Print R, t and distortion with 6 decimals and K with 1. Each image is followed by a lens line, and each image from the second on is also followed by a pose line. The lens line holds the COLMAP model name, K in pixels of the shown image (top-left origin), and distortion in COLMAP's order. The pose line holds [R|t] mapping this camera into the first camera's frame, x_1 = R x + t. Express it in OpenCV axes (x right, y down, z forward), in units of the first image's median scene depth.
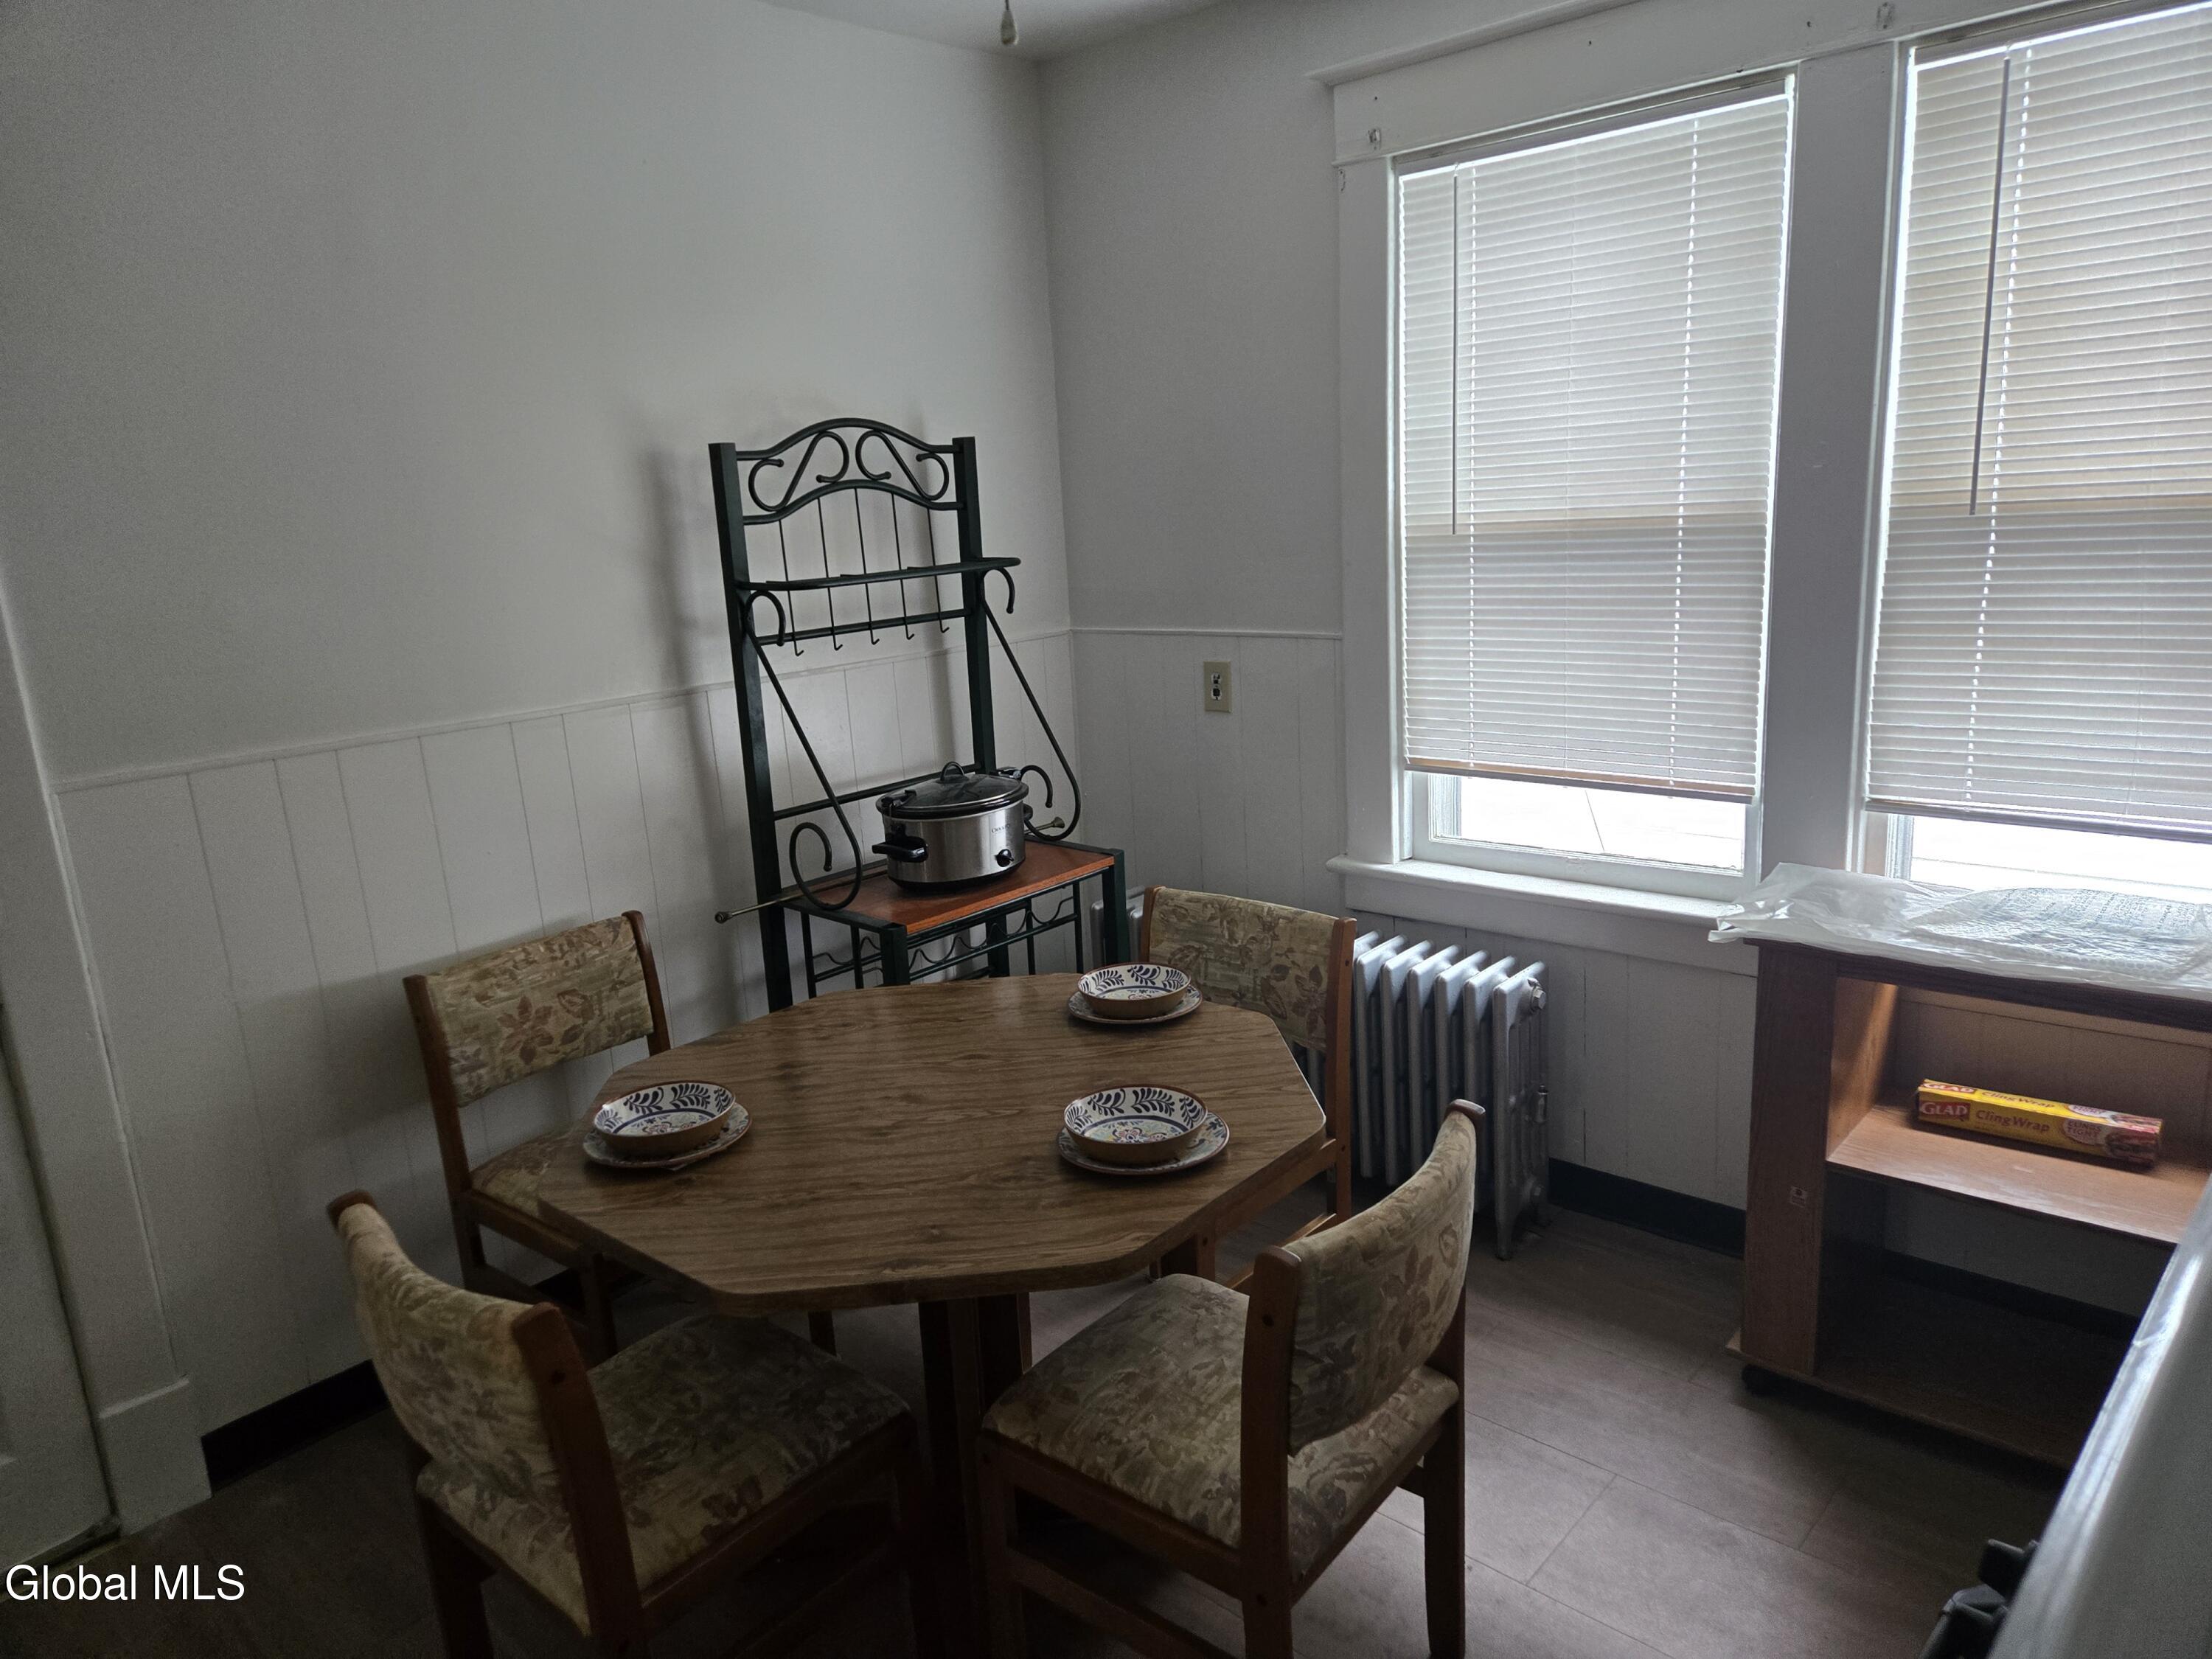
lens RADIAL K [[1517.6, 0, 1101.6], [0, 1517.6, 836.3], [0, 0, 1]] dist [0.091415, -0.070471]
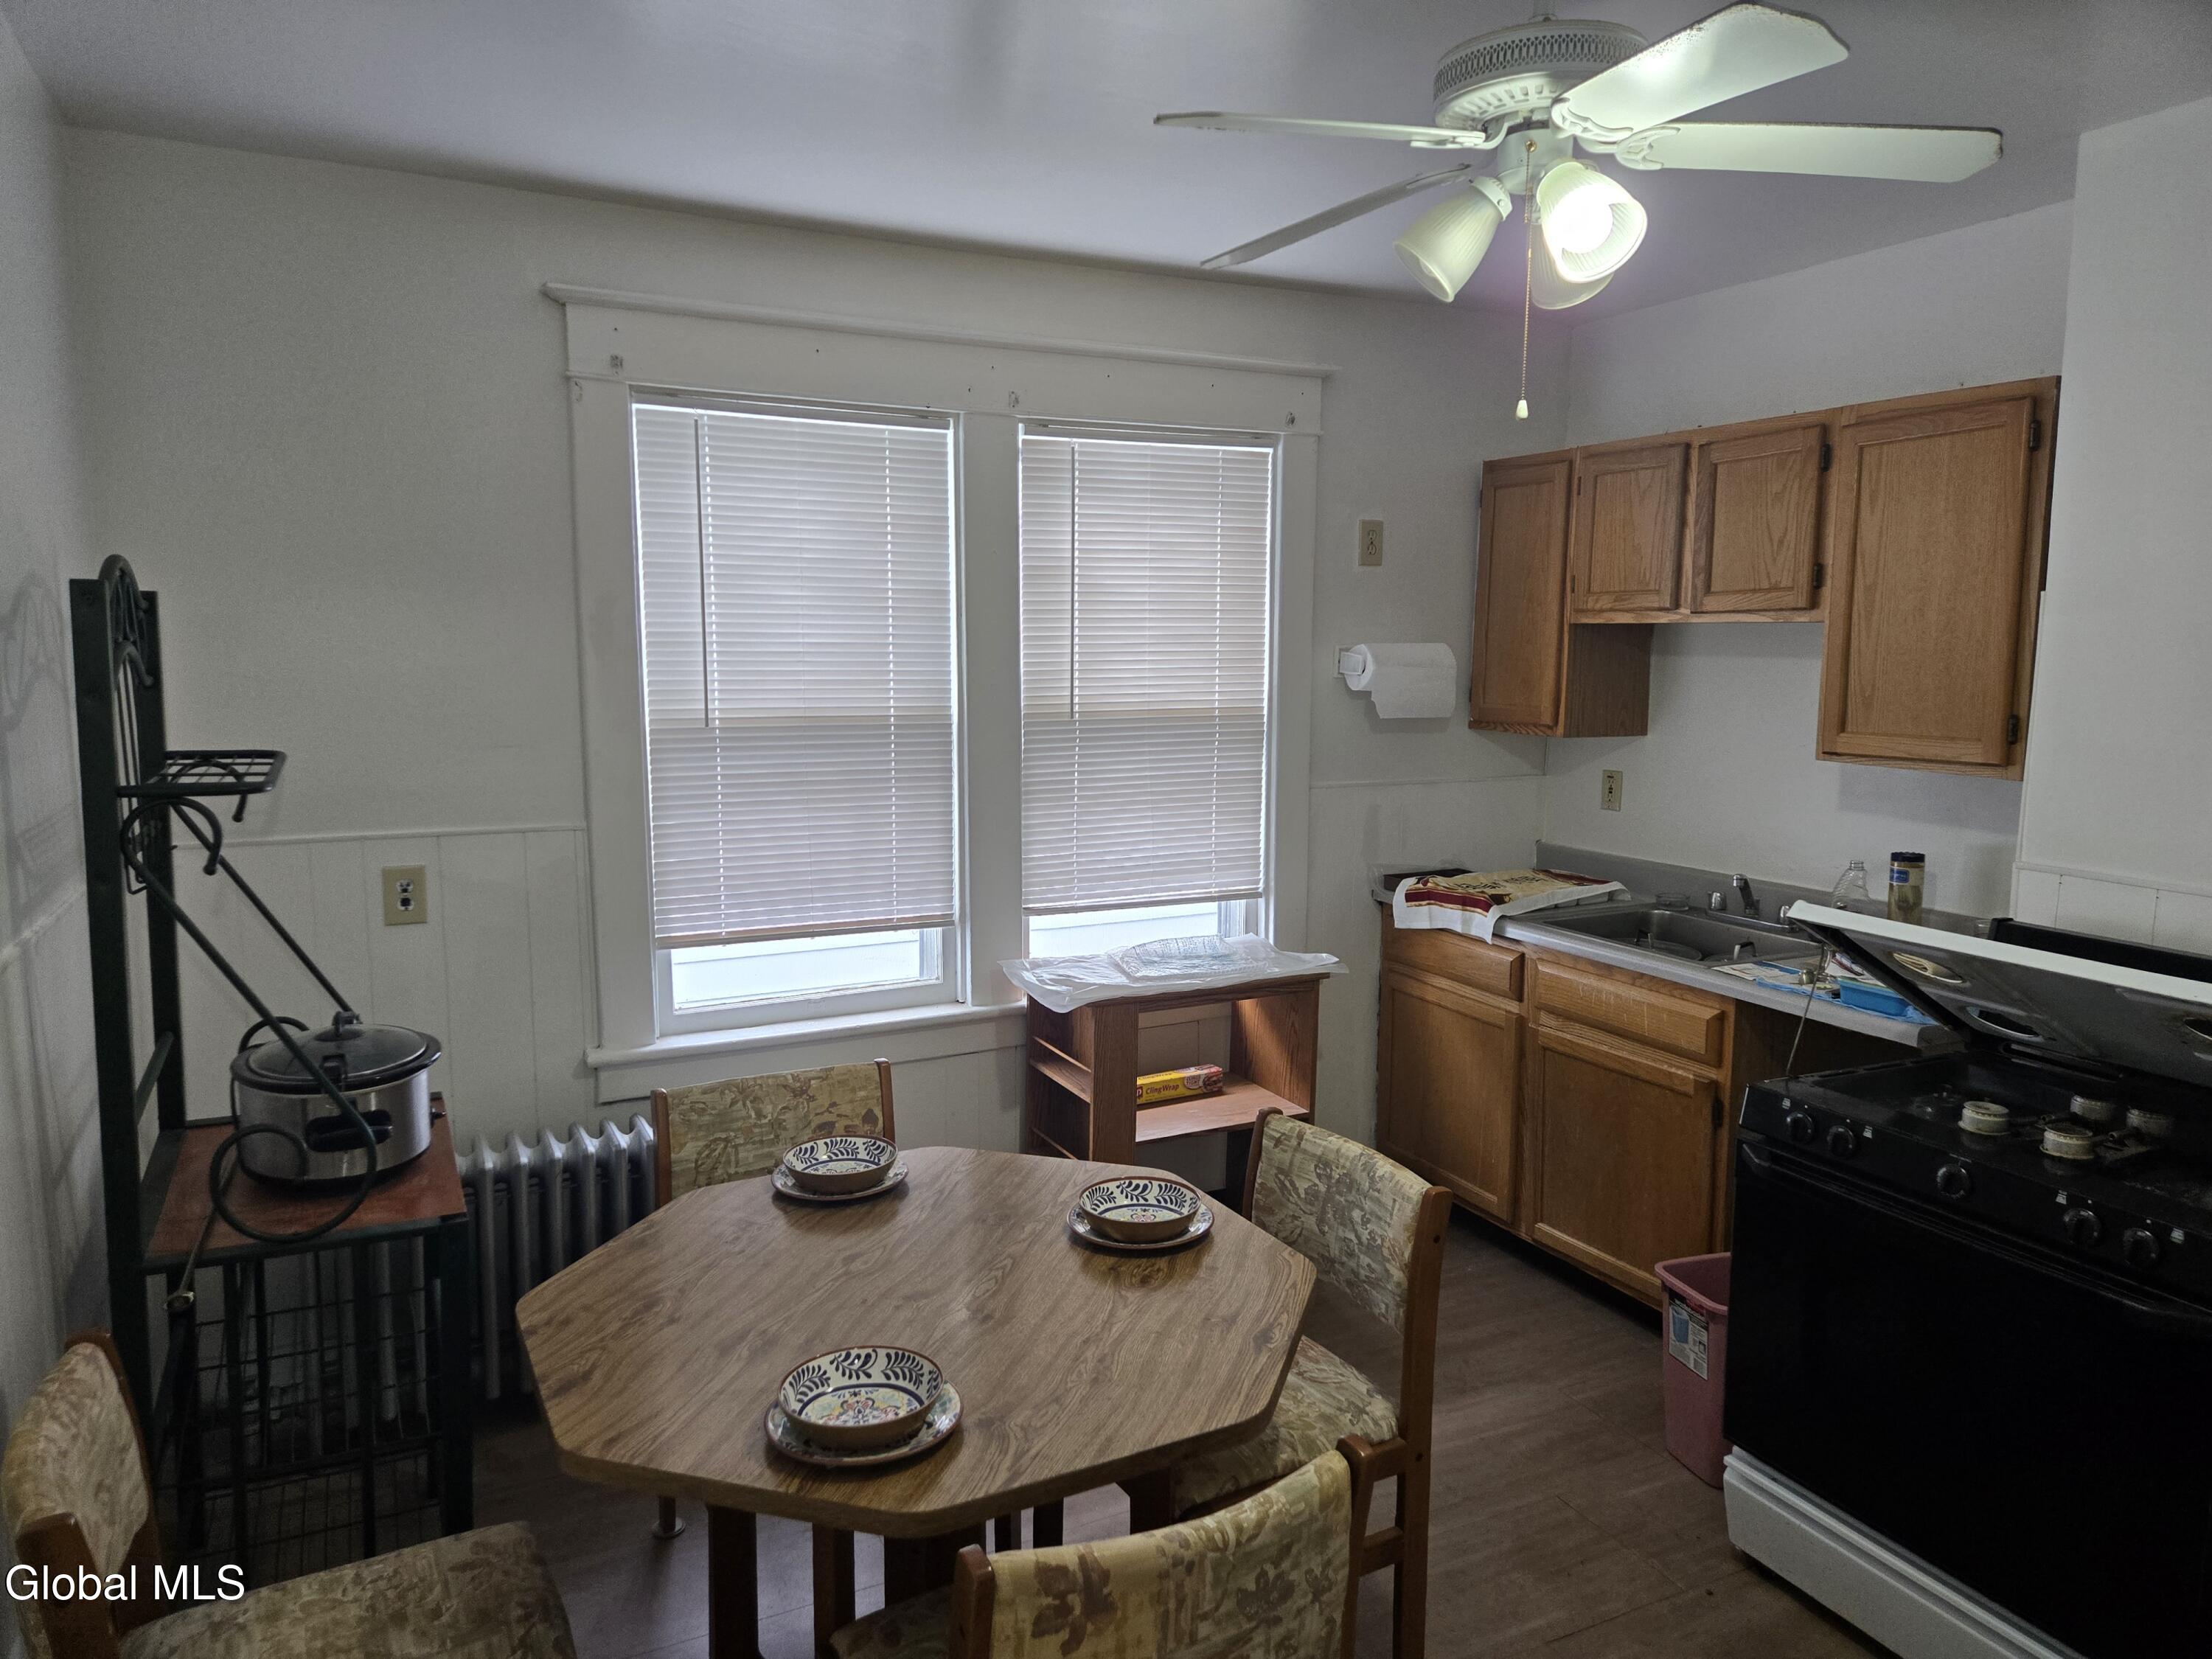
lens RADIAL K [[1517.6, 0, 1088.3], [0, 1517.6, 827.3], [0, 0, 1]] dist [0.091415, -0.070471]
pose [[0.338355, -0.053471, 0.939498, -0.774179], [0.186491, 0.982392, -0.011251, -0.067836], [-0.922354, 0.179015, 0.342369, 0.414785]]
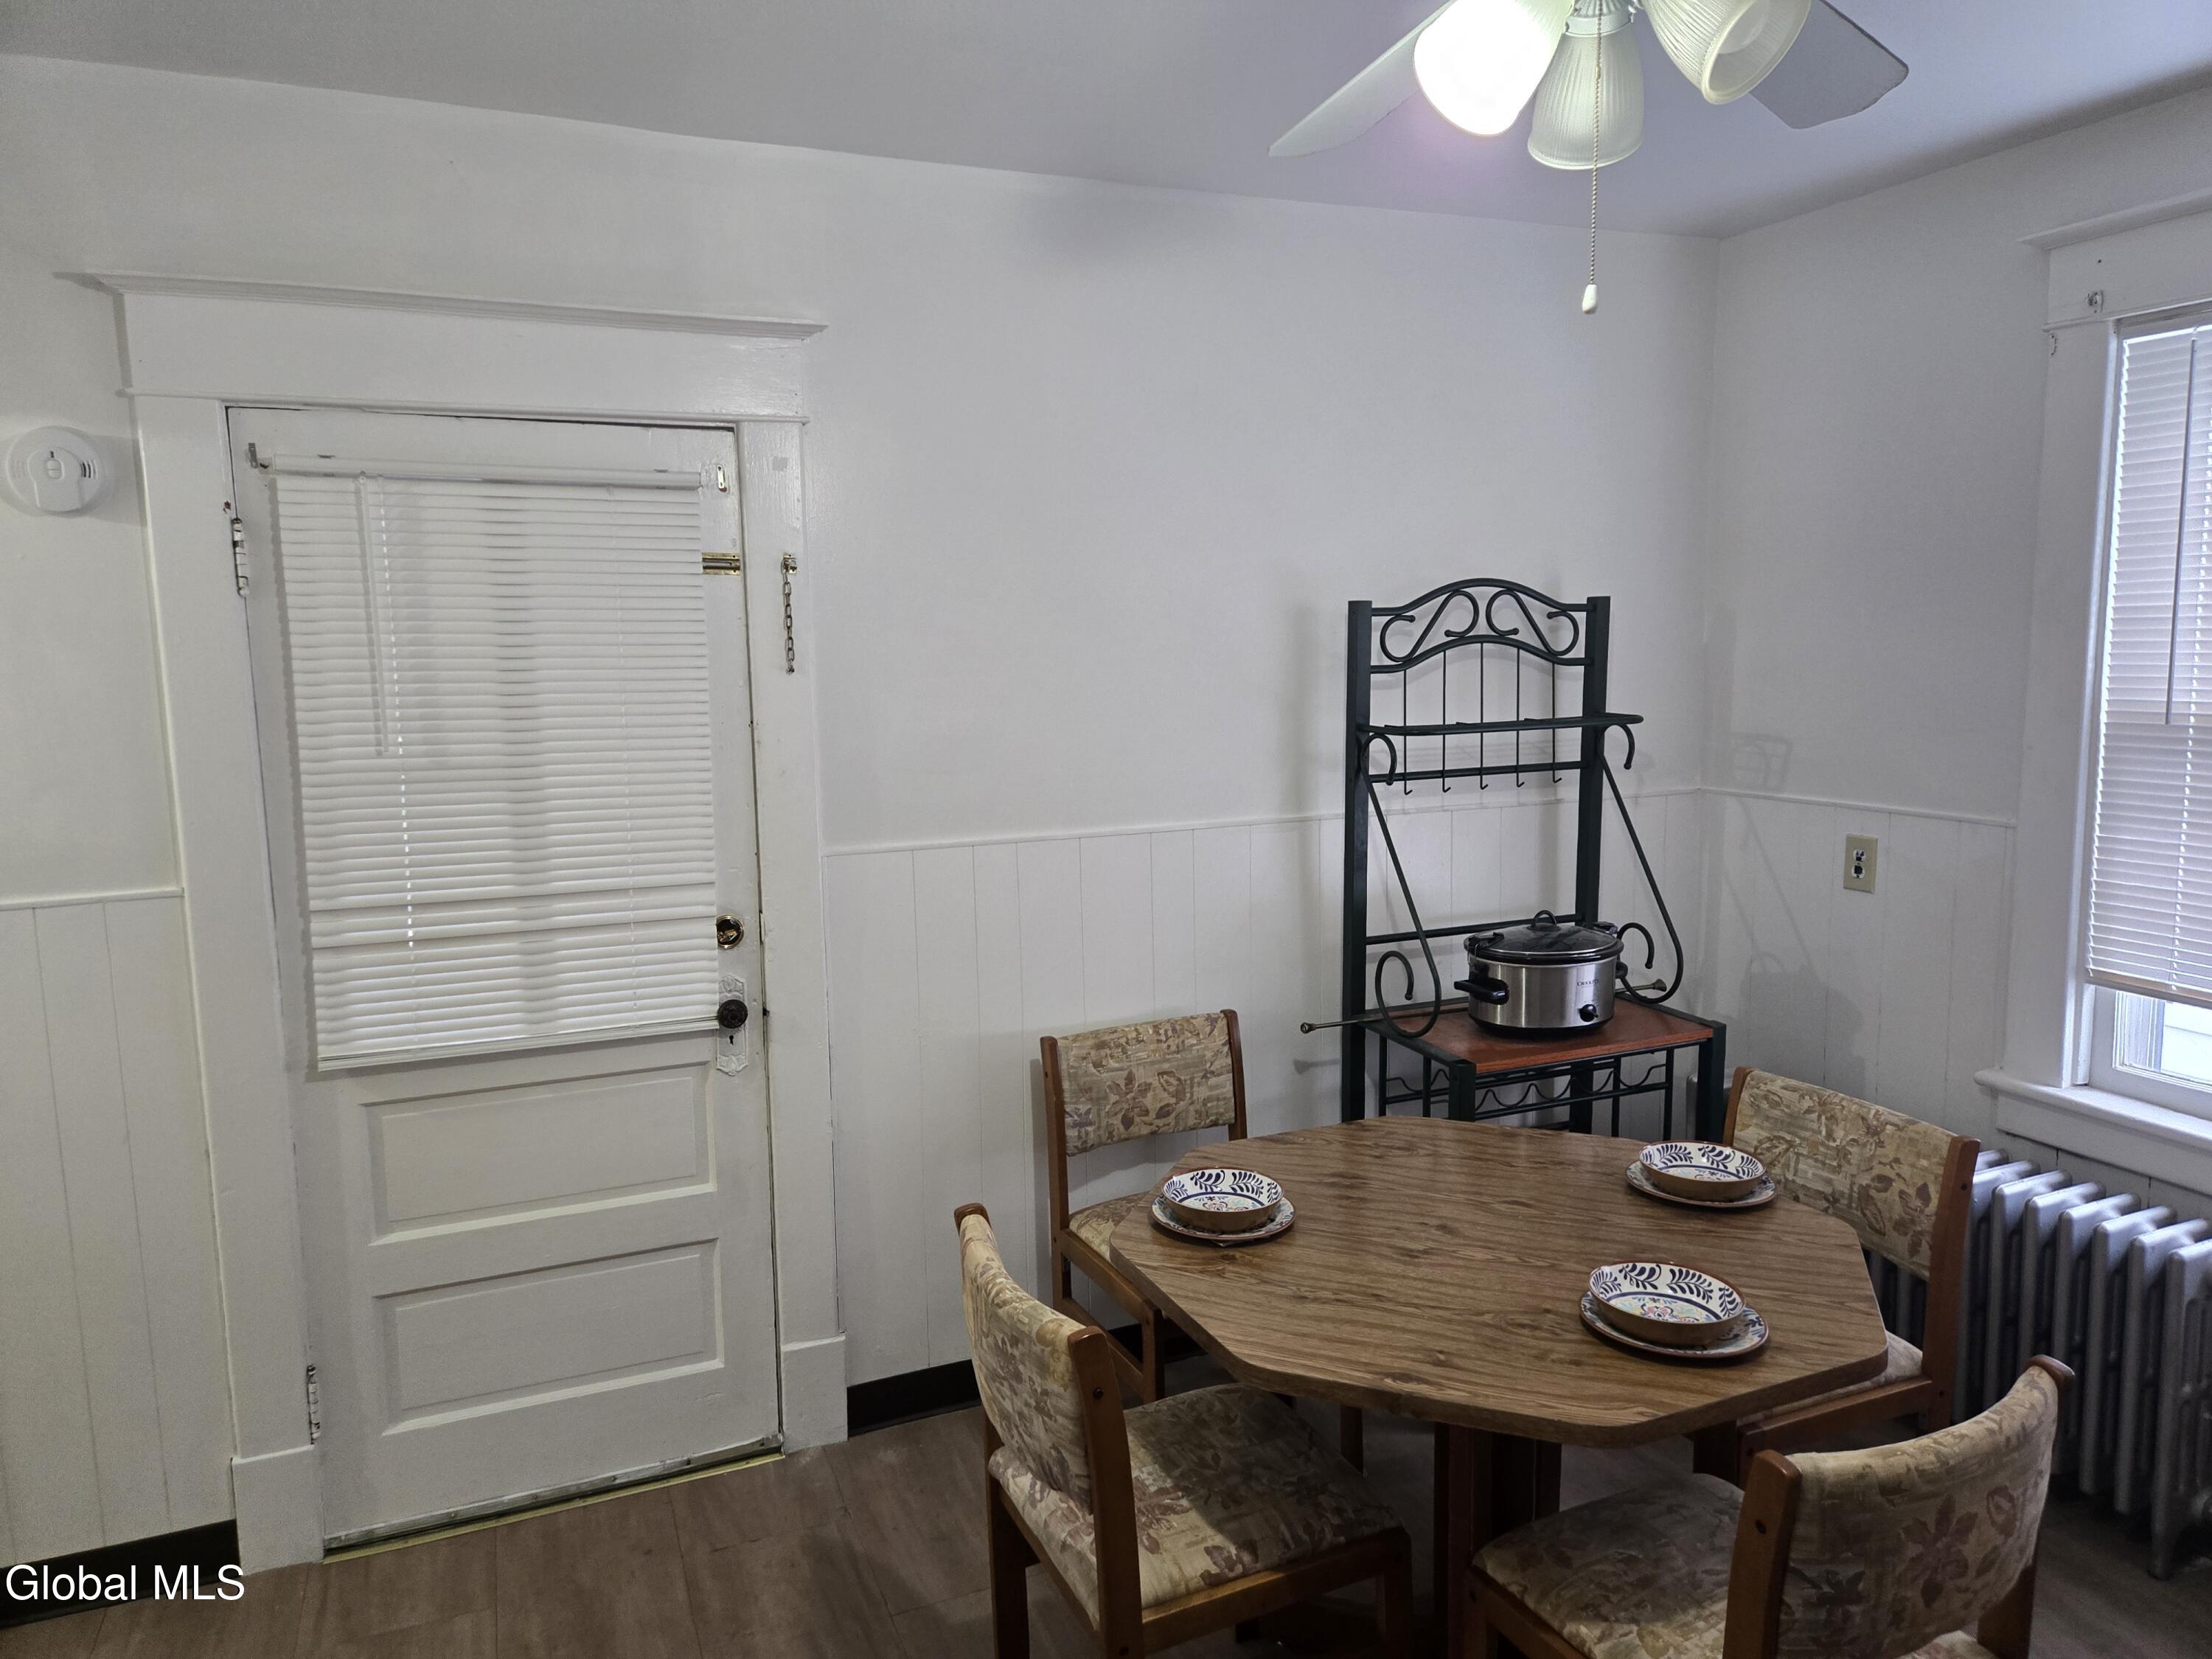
lens RADIAL K [[1517.6, 0, 1083.0], [0, 1517.6, 819.6], [0, 0, 1]] dist [0.091415, -0.070471]
pose [[0.904143, 0.093850, -0.416794, 0.048796], [-0.131022, 0.989475, -0.061423, -0.006621], [0.406643, 0.110144, 0.906923, -0.067399]]
